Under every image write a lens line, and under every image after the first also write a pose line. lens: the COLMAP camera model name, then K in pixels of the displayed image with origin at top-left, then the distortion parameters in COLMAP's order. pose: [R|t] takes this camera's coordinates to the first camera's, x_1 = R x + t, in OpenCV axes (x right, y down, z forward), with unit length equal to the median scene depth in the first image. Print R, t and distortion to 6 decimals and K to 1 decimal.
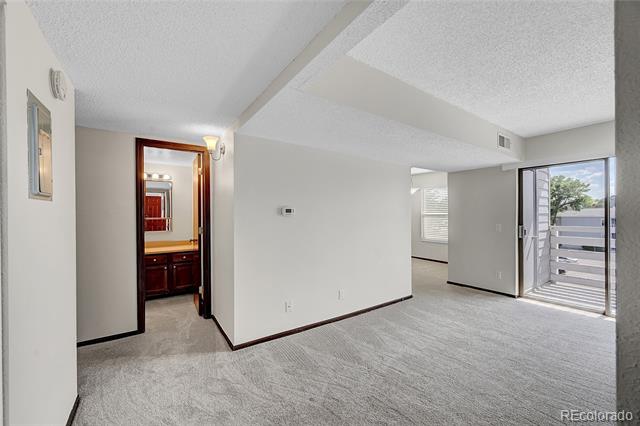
lens RADIAL K [[254.8, 0, 323.6], [0, 254.8, 213.1], [0, 0, 1]] dist [-0.007560, 0.000411]
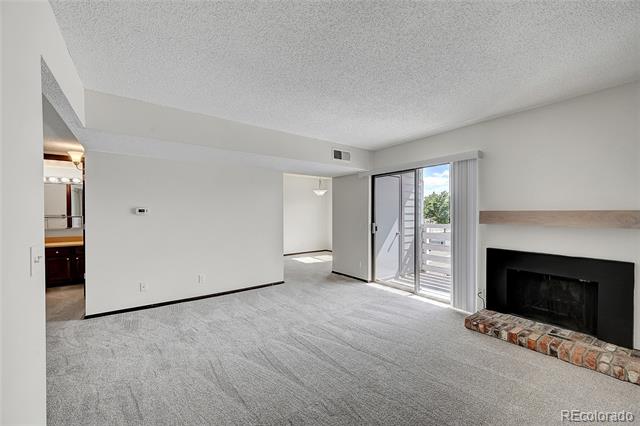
lens RADIAL K [[254.8, 0, 319.3], [0, 254.8, 214.4], [0, 0, 1]] dist [-0.007560, 0.000411]
pose [[0.998654, 0.003295, 0.051763, 0.504312], [-0.004065, 0.999883, 0.014767, -0.009201], [-0.051708, -0.014958, 0.998550, -0.217078]]
